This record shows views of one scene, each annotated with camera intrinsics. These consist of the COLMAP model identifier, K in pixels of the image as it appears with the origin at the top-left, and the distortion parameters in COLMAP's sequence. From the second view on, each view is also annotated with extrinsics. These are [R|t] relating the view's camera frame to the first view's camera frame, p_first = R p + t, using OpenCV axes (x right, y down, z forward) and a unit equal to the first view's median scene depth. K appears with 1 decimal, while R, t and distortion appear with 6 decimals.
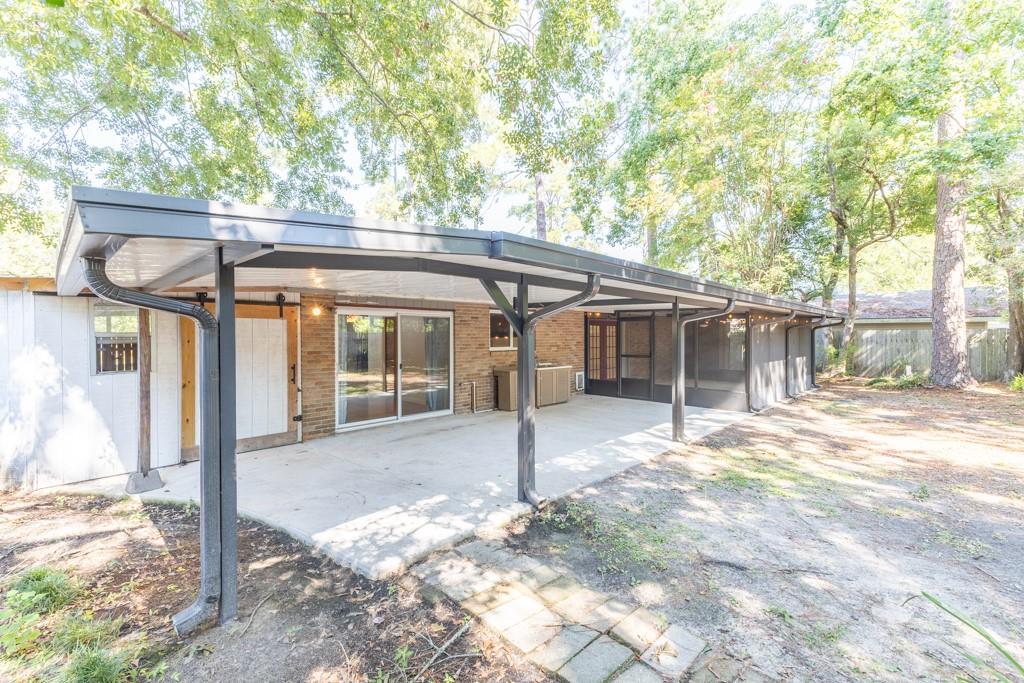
lens RADIAL K [[430.2, 0, 512.0], [0, 430.2, 341.5], [0, 0, 1]] dist [-0.001569, -0.000449]
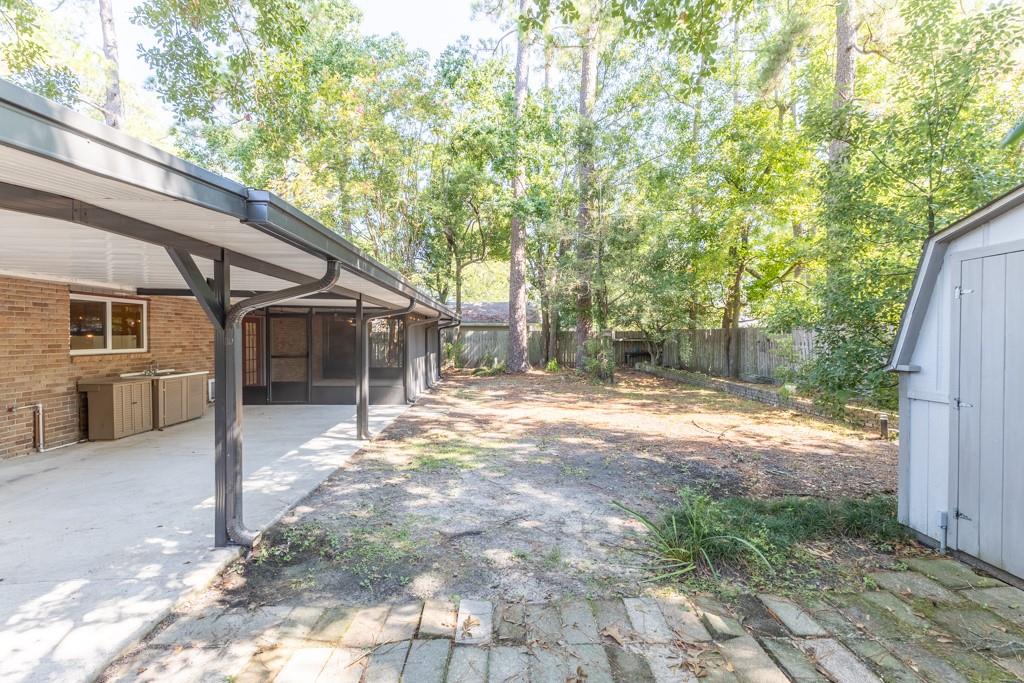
lens RADIAL K [[437.4, 0, 512.0], [0, 437.4, 341.5], [0, 0, 1]] dist [0.000827, 0.000082]
pose [[0.691755, -0.007774, 0.722091, -0.140252], [0.007614, 0.999965, 0.003472, 0.006419], [-0.722092, 0.003097, 0.691790, 0.069571]]
